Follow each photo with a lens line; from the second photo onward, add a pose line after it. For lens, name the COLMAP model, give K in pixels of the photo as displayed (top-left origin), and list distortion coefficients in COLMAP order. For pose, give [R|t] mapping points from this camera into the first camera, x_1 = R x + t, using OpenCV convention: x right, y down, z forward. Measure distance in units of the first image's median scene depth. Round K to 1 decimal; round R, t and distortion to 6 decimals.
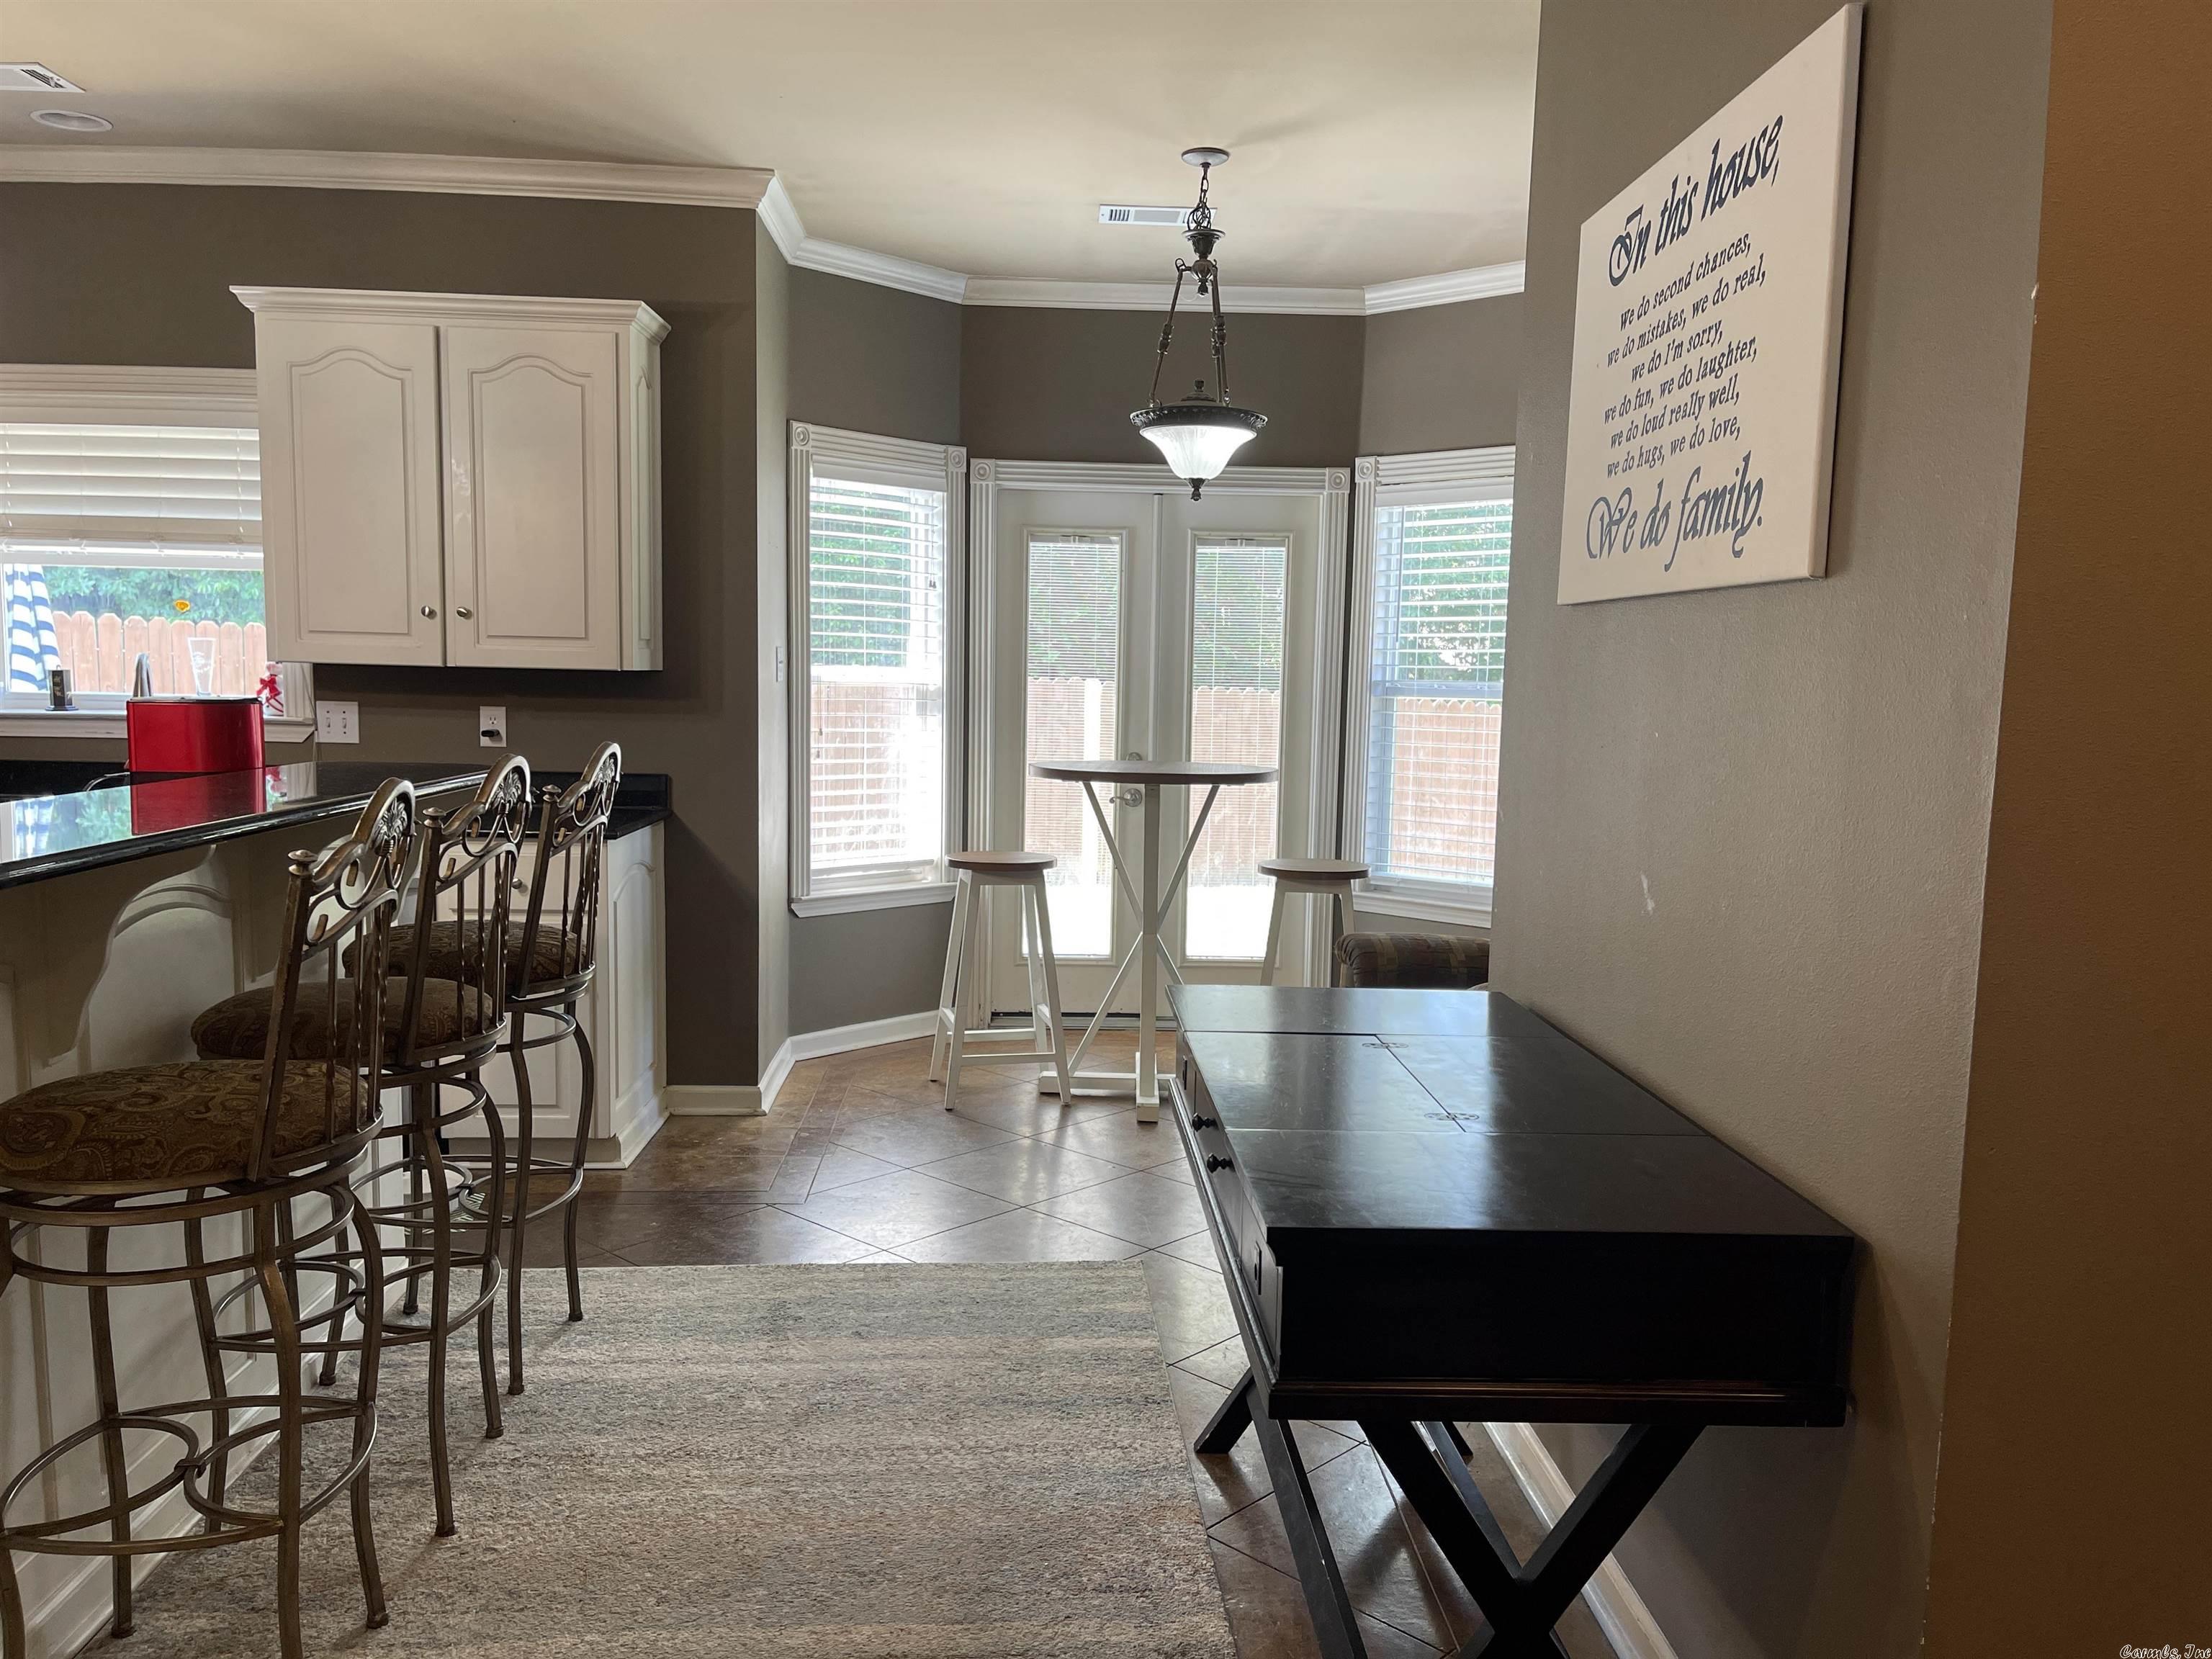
lens RADIAL K [[1674.7, 0, 1109.8], [0, 1674.7, 837.6], [0, 0, 1]] dist [0.056931, -0.032870]
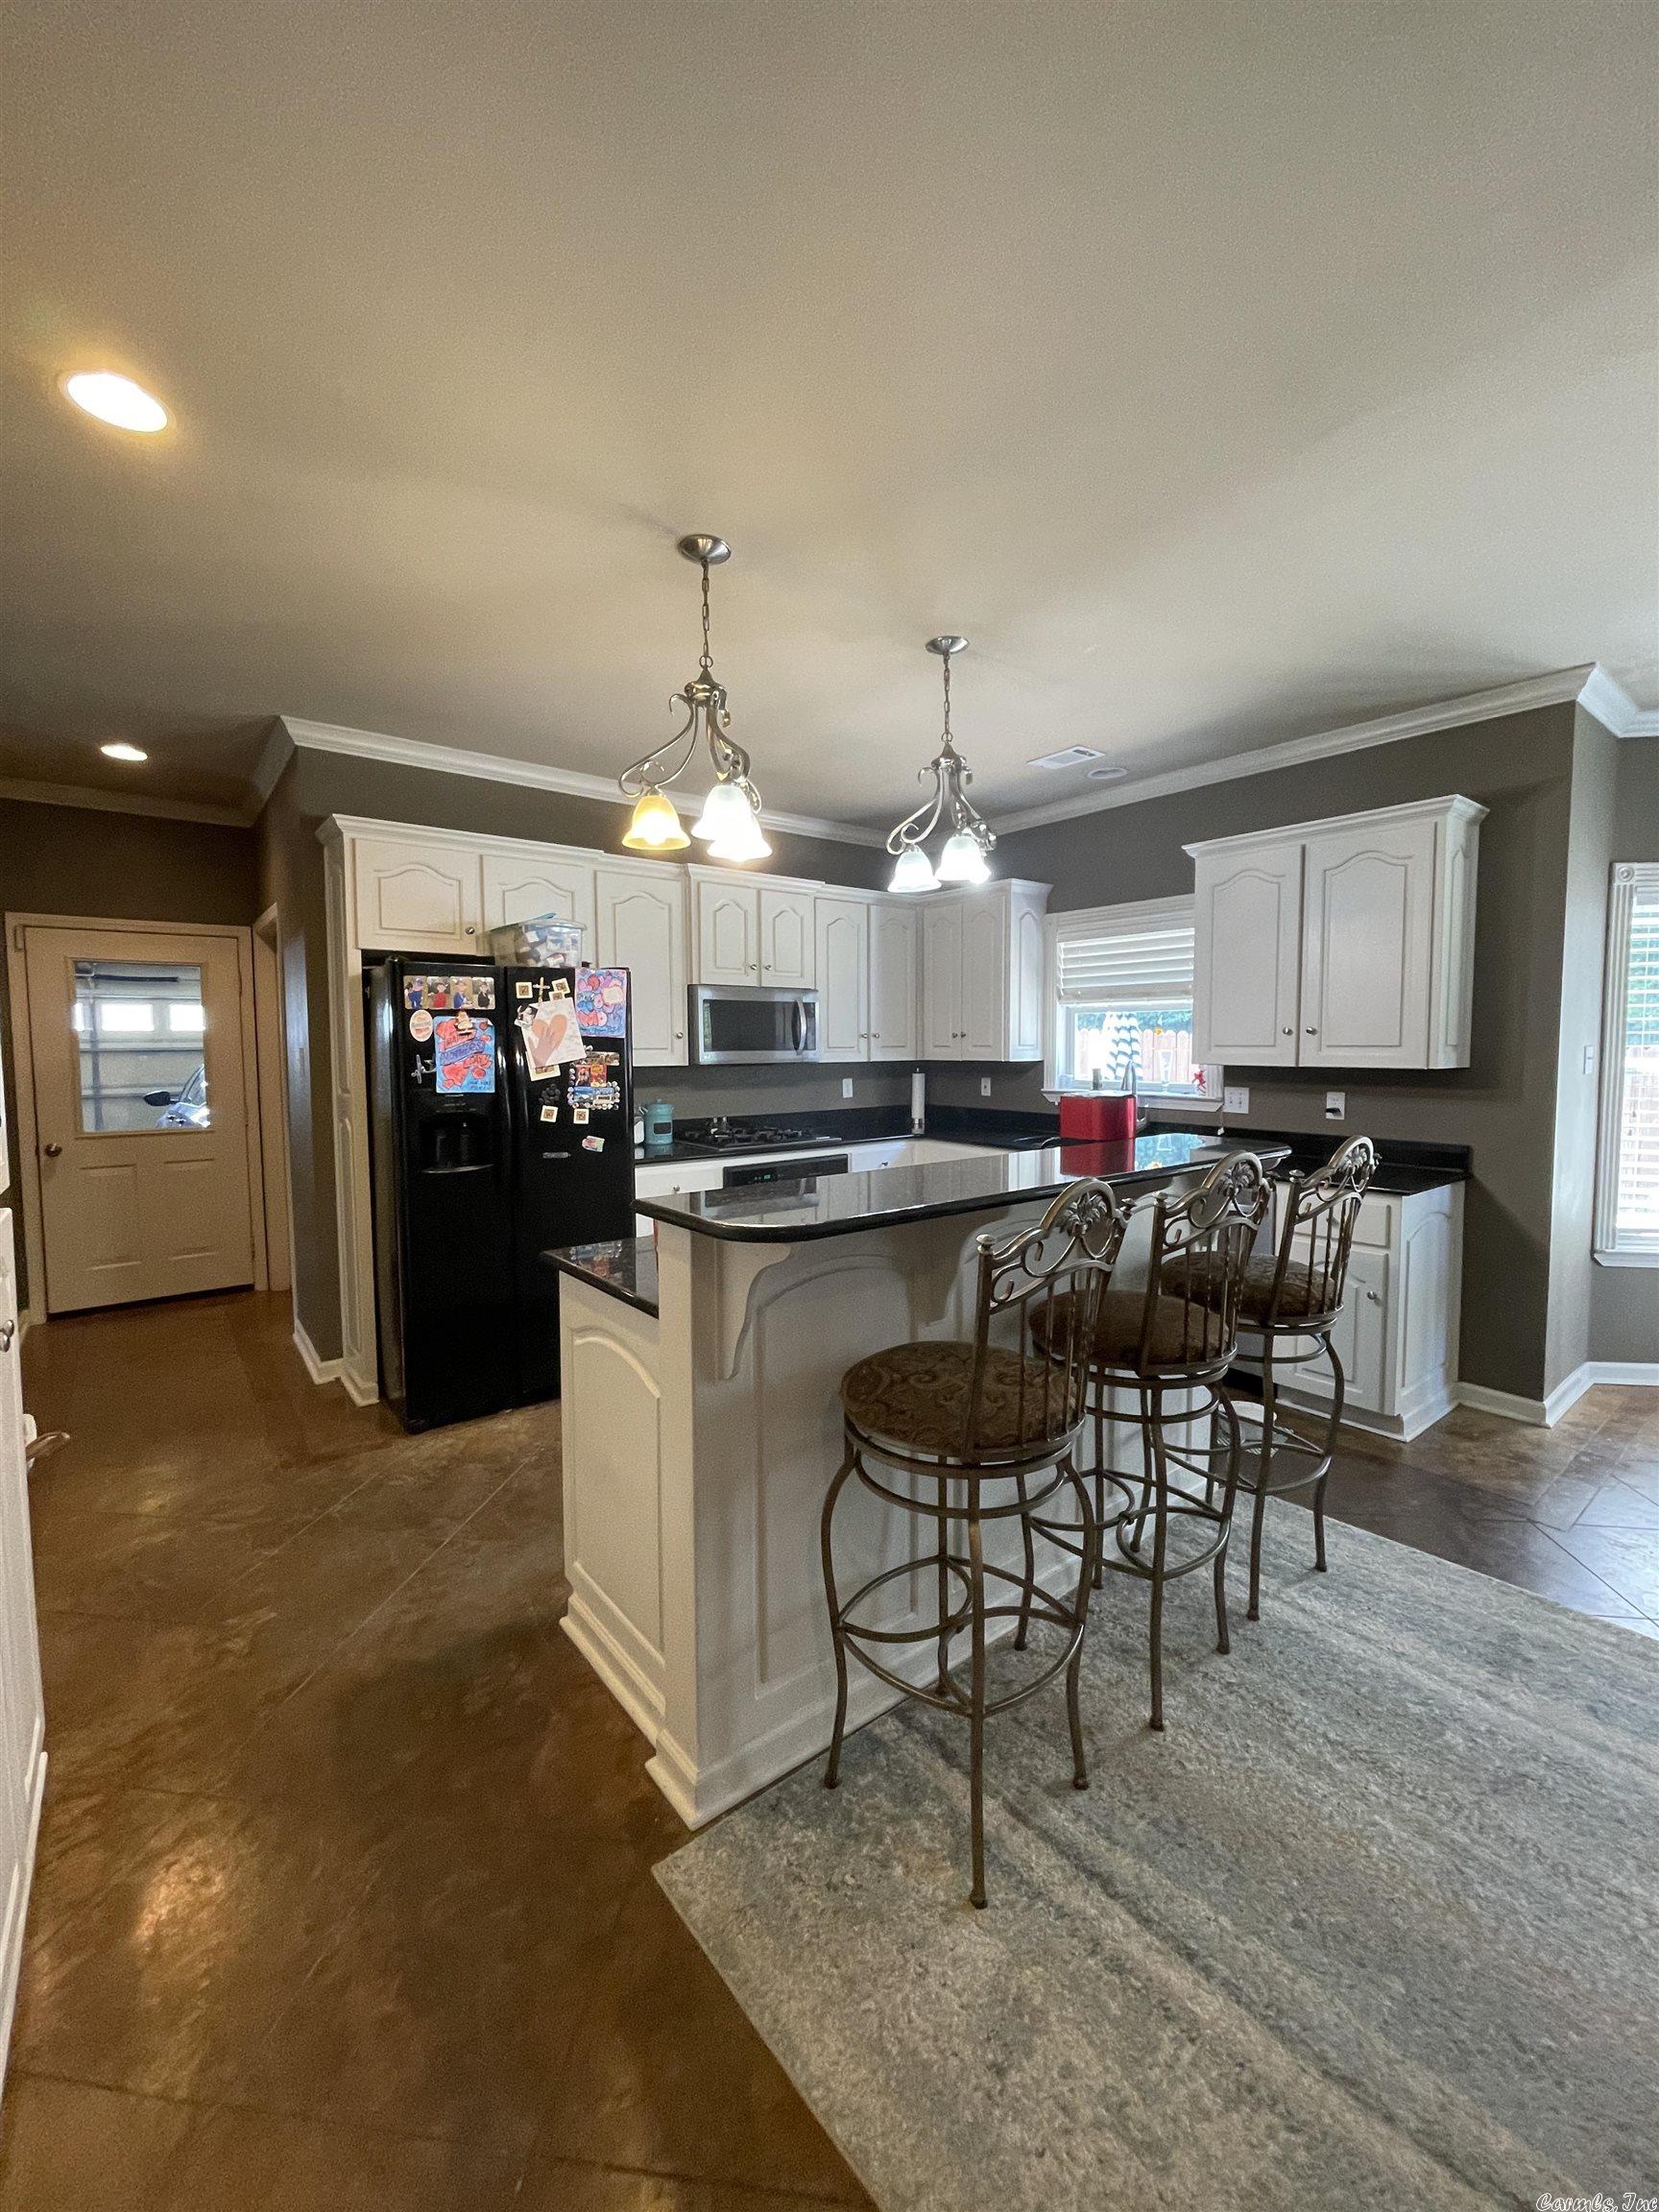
lens RADIAL K [[894.8, 0, 821.0], [0, 894.8, 1098.6], [0, 0, 1]] dist [0.000029, 0.000866]
pose [[0.583905, 0.025629, -0.811417, 0.009074], [-0.064447, 0.997811, -0.014860, -0.032261], [0.809260, 0.060970, 0.584278, 0.181563]]
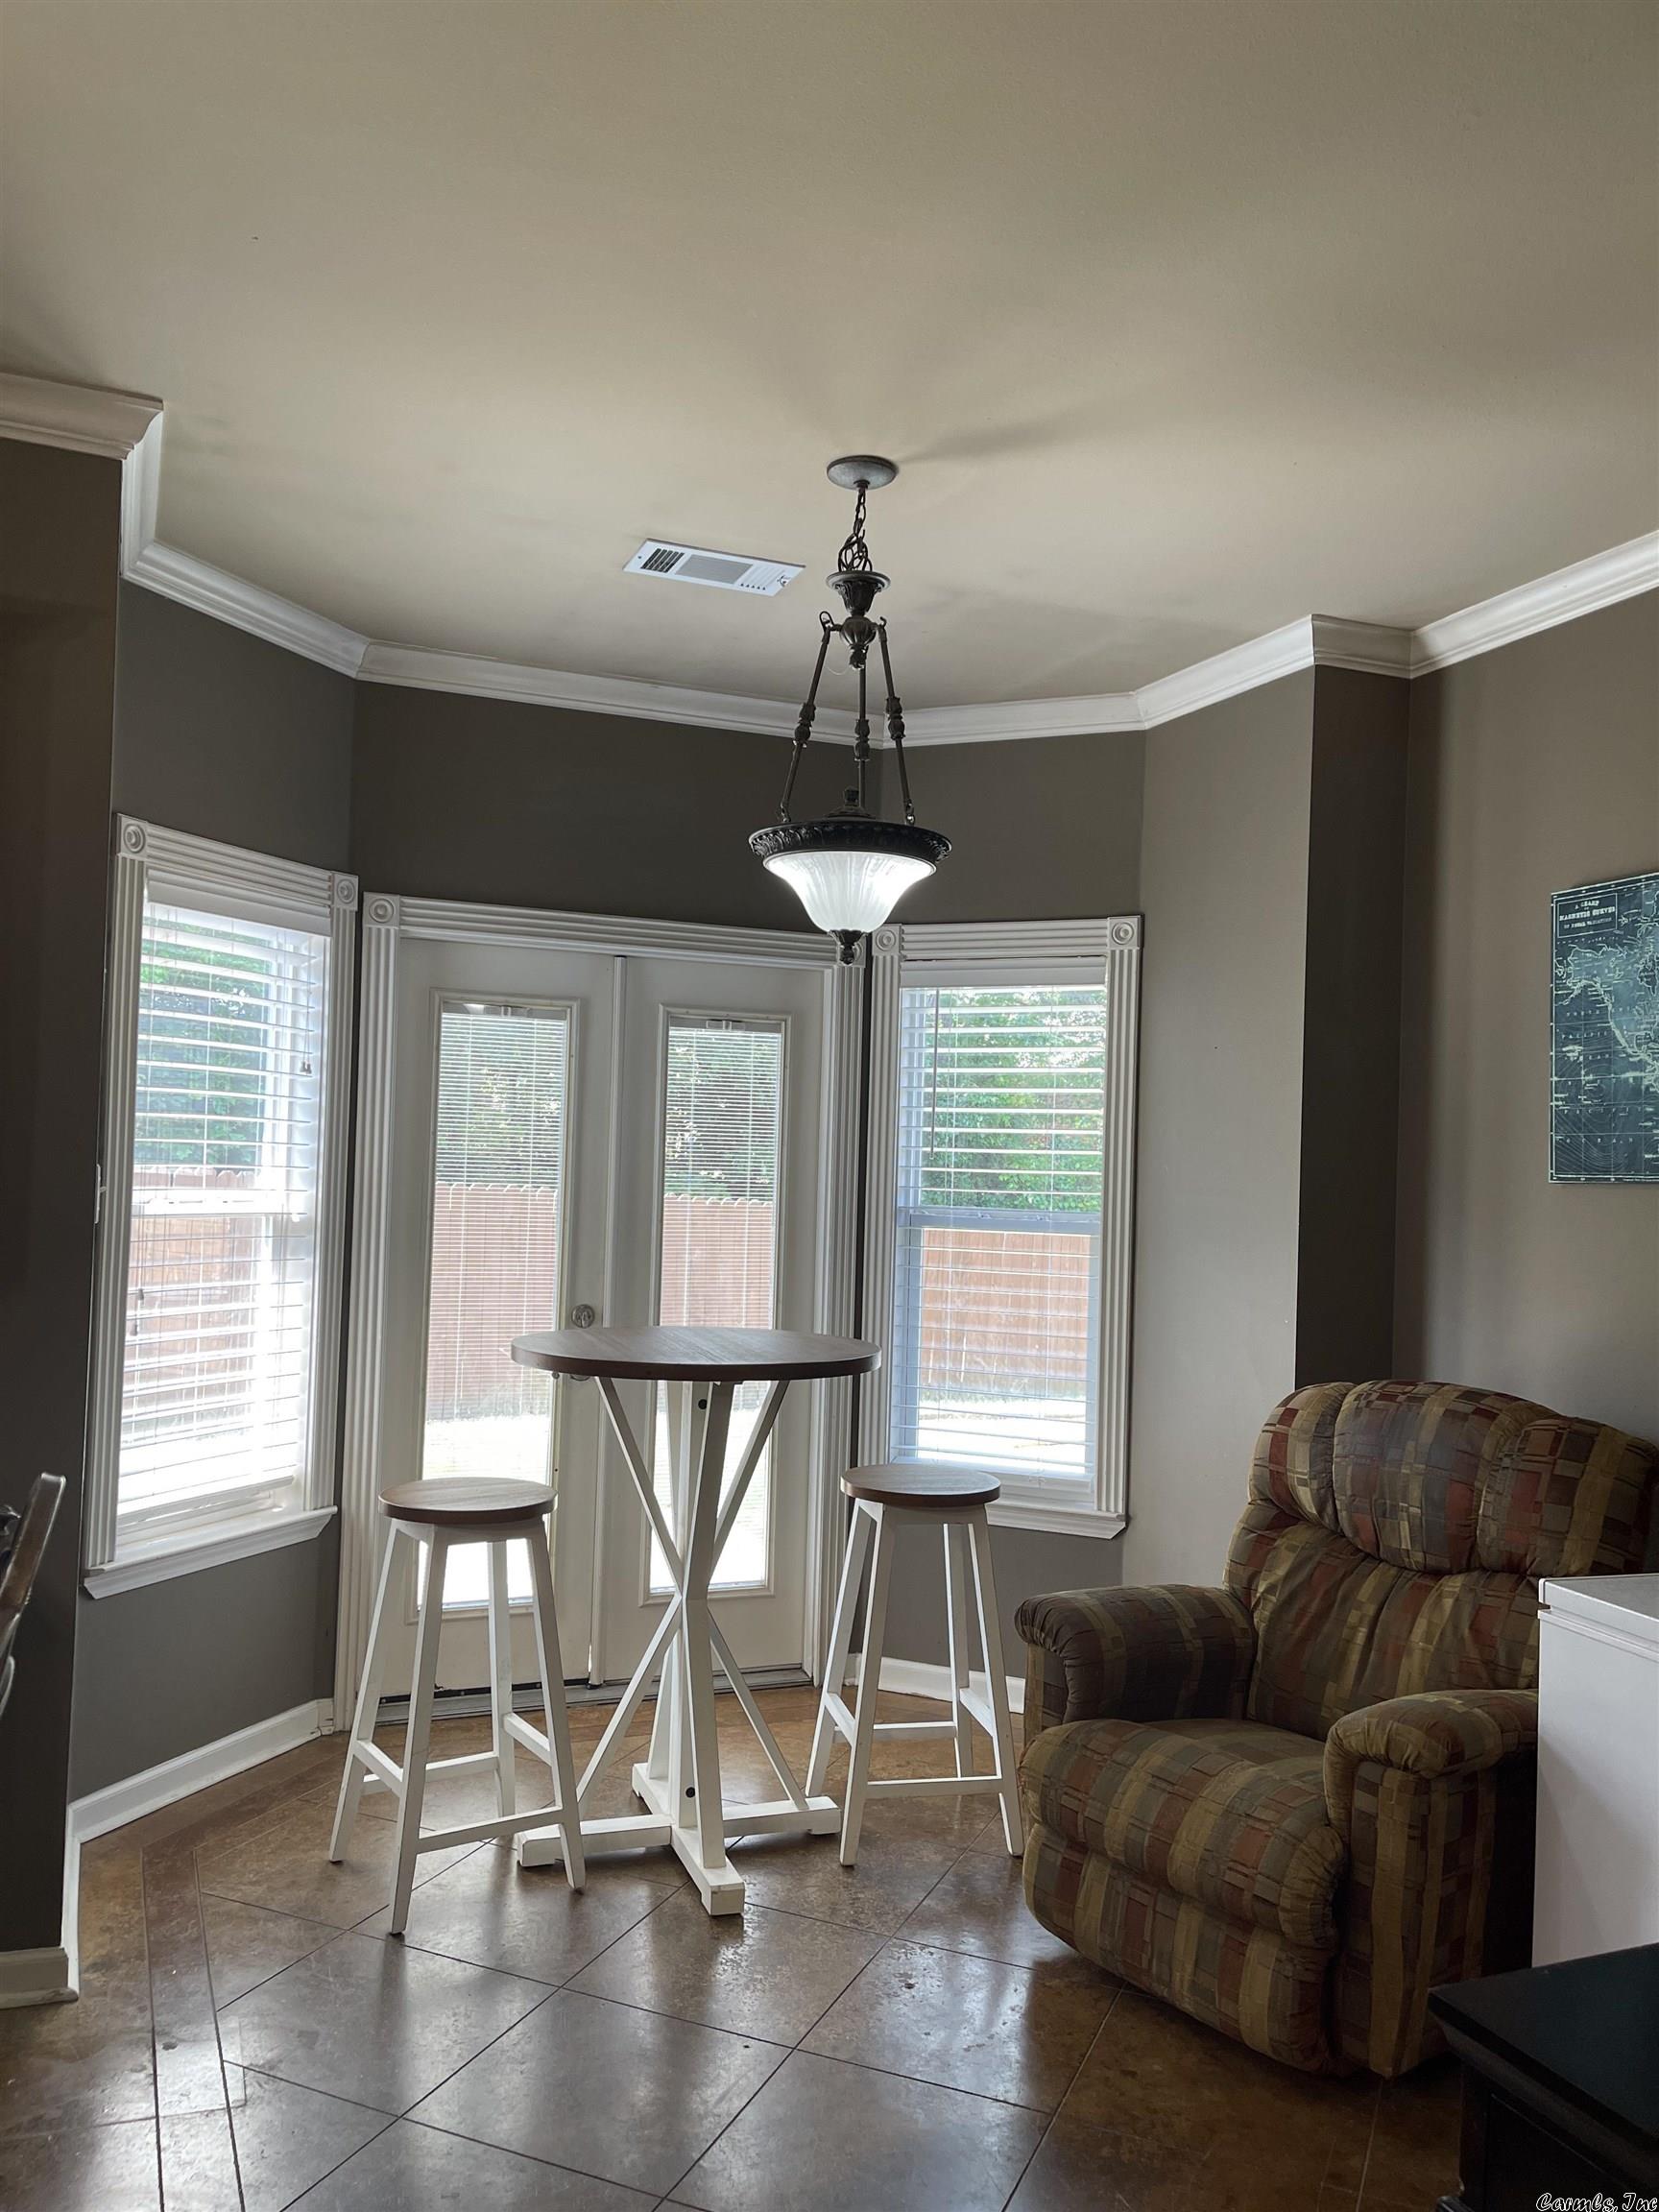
lens RADIAL K [[1674.7, 0, 824.4], [0, 1674.7, 1127.8], [0, 0, 1]] dist [0.056931, -0.032870]
pose [[0.943192, 0.016167, 0.331856, -0.169187], [0.021357, 0.993800, -0.109115, -0.059864], [-0.331562, 0.110004, 0.936998, 0.365522]]
